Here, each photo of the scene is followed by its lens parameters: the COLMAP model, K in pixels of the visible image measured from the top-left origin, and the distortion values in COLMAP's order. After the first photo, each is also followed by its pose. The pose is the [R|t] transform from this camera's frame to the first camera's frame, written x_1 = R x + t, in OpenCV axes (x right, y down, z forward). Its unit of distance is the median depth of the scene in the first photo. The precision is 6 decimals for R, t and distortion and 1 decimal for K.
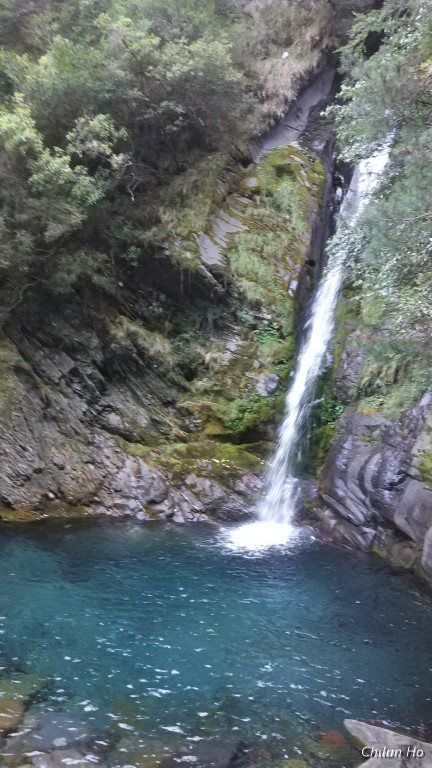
lens RADIAL K [[515.5, 0, 223.9], [0, 515.5, 382.8], [0, 0, 1]] dist [0.091308, -0.063629]
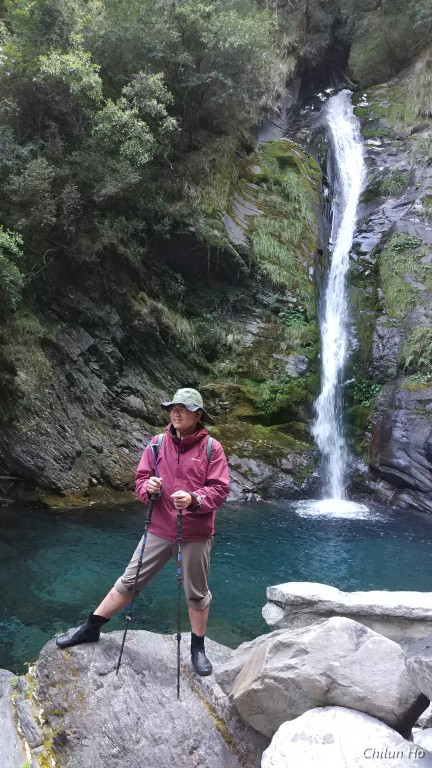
lens RADIAL K [[520.5, 0, 221.4], [0, 520.5, 376.1], [0, 0, 1]] dist [0.087415, -0.068221]
pose [[0.964709, 0.013005, 0.262998, -0.315439], [-0.005501, 0.999557, -0.029246, 0.052271], [-0.263262, 0.026767, 0.964353, 0.048742]]
